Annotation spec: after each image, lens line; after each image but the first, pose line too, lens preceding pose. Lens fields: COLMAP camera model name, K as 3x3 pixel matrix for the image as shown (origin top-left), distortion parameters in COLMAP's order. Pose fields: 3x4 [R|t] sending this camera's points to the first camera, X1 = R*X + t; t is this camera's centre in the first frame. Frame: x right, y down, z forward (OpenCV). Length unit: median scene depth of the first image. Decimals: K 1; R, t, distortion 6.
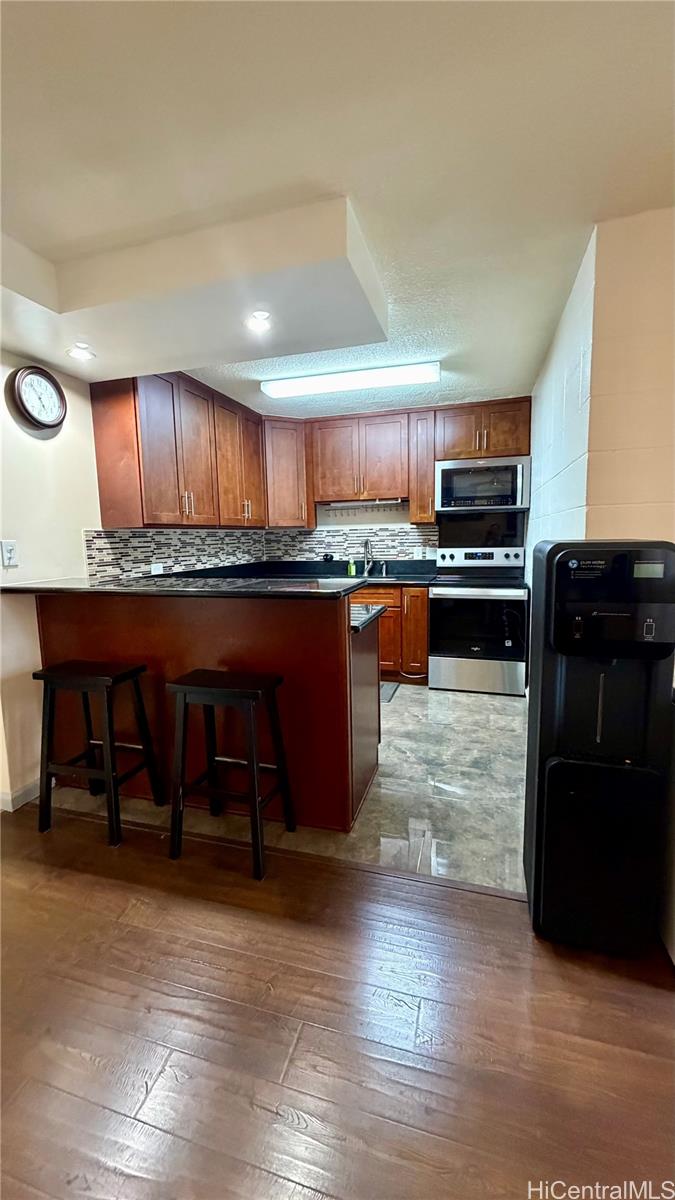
lens RADIAL K [[488.3, 0, 334.8], [0, 488.3, 594.3], [0, 0, 1]] dist [0.003555, 0.000111]
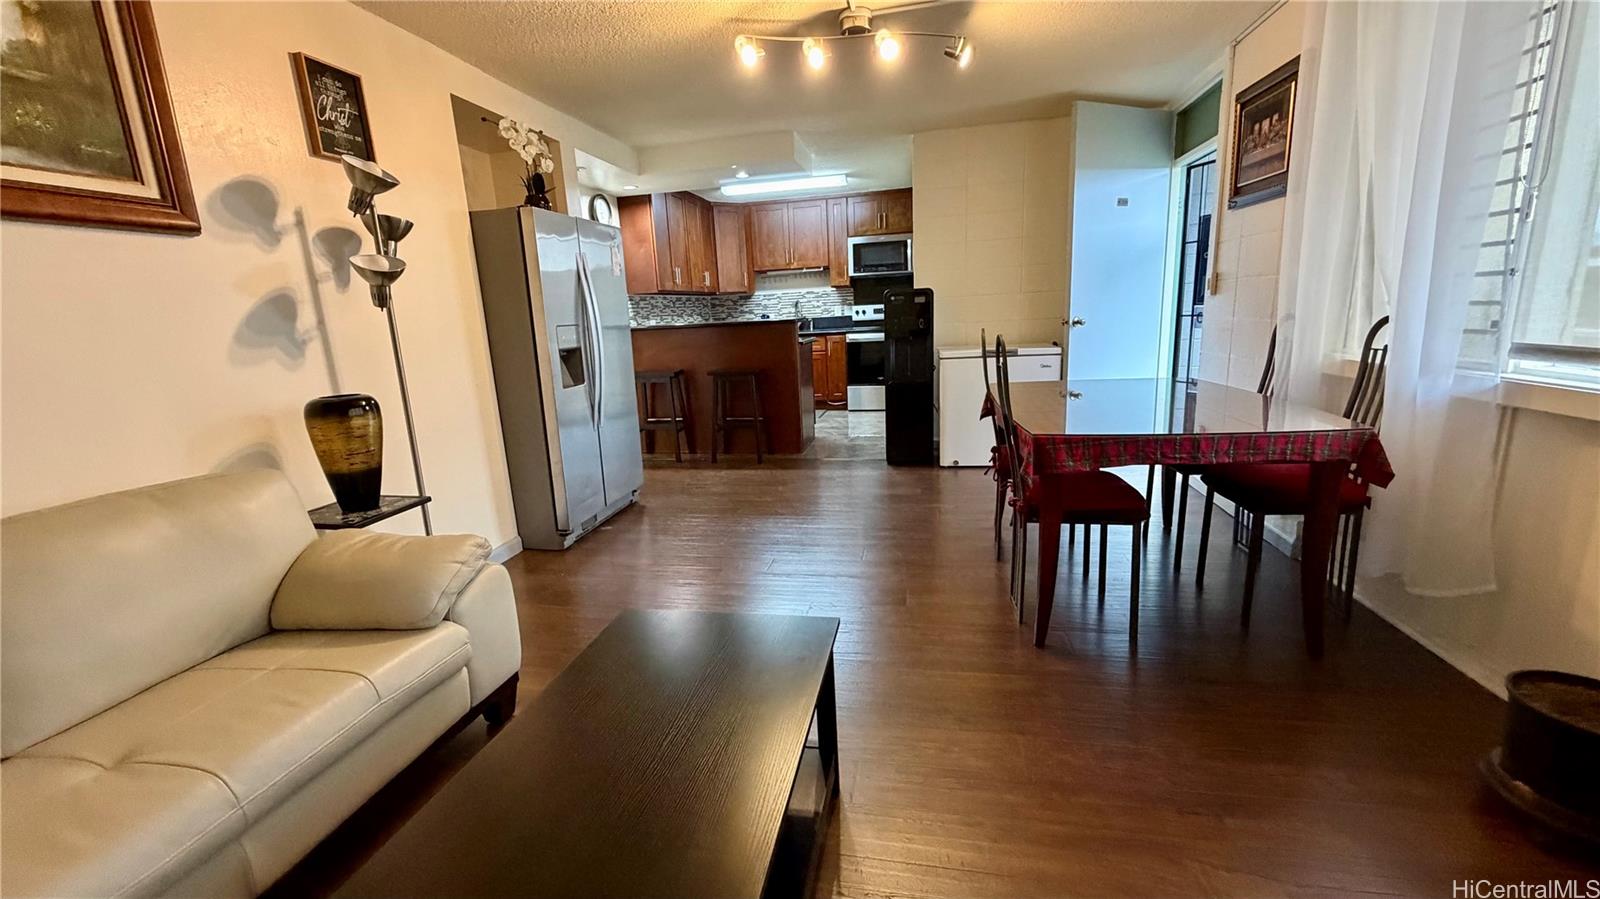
lens RADIAL K [[651.1, 0, 794.3], [0, 651.1, 455.3], [0, 0, 1]] dist [0.003555, 0.000111]
pose [[0.995618, -0.048820, 0.079753, -0.097867], [0.040684, 0.994091, 0.100641, 0.117414], [-0.084195, -0.096956, 0.991721, -0.720261]]
